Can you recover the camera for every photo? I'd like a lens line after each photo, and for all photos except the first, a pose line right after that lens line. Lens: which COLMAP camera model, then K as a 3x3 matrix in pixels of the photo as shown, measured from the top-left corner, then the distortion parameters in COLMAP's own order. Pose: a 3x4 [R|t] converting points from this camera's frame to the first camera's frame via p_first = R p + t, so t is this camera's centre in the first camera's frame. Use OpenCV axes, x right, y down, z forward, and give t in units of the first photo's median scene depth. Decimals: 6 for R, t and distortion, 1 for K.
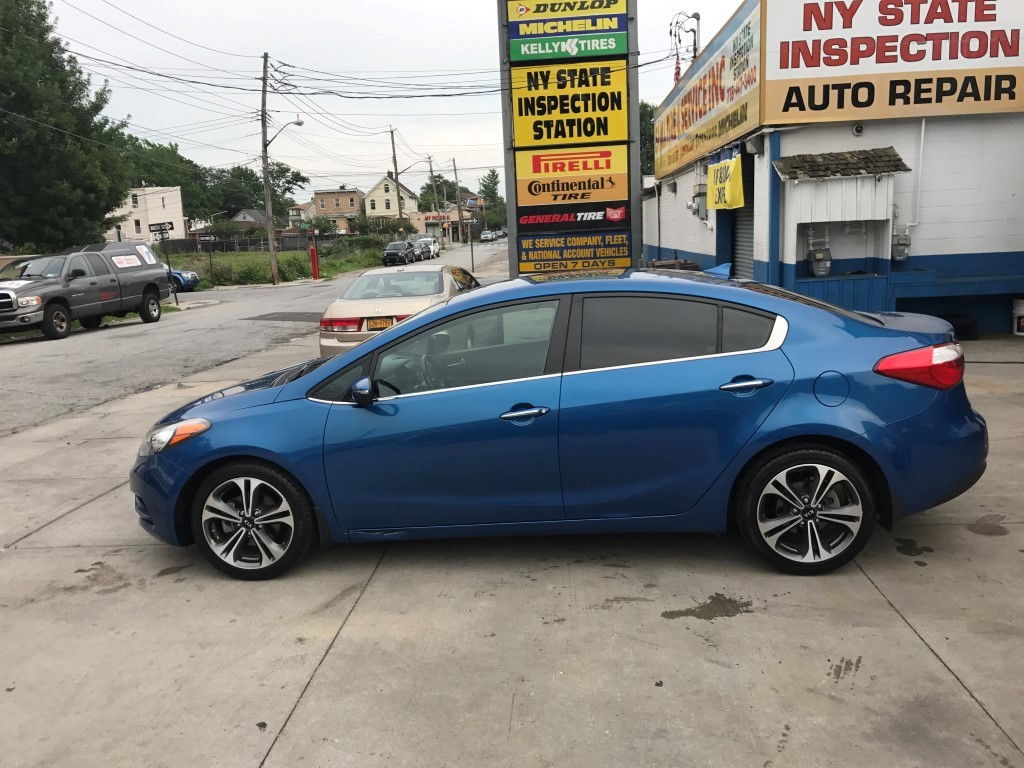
lens RADIAL K [[837.2, 0, 494.4], [0, 837.2, 384.8], [0, 0, 1]] dist [-0.000765, -0.006368]
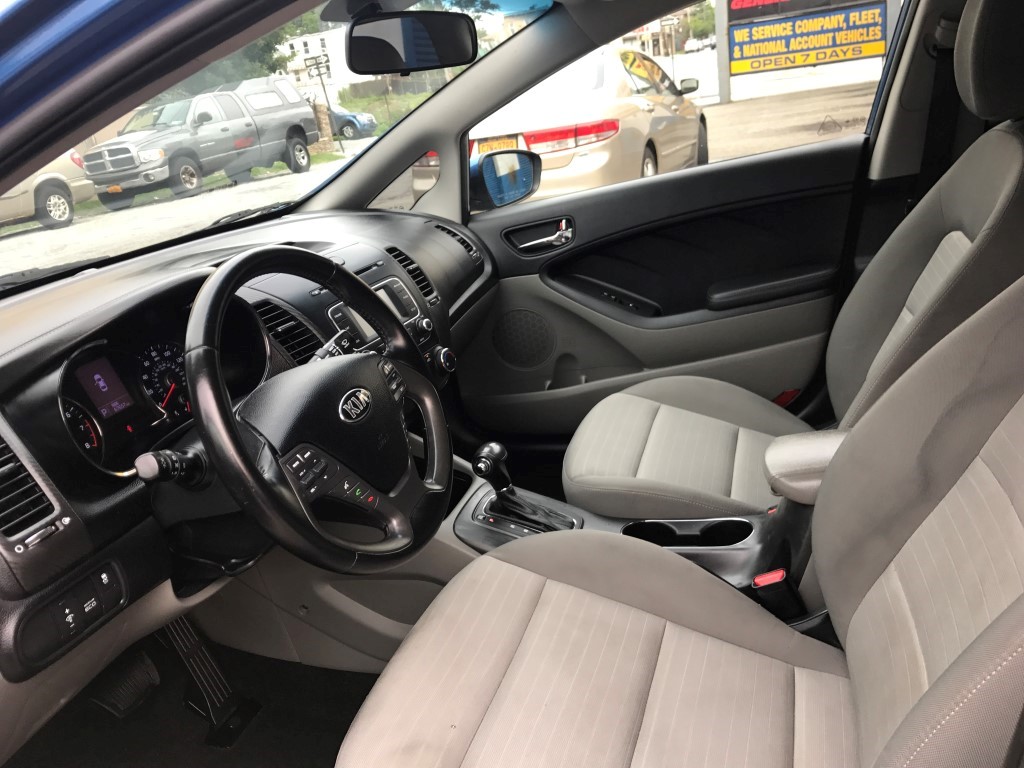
lens RADIAL K [[853.9, 0, 494.6], [0, 853.9, 384.9], [0, 0, 1]] dist [0.001307, 0.002768]
pose [[0.971384, -0.006135, -0.237437, 0.002939], [0.050676, 0.982002, 0.181946, -0.005959], [0.232047, -0.188771, 0.954212, 0.129235]]
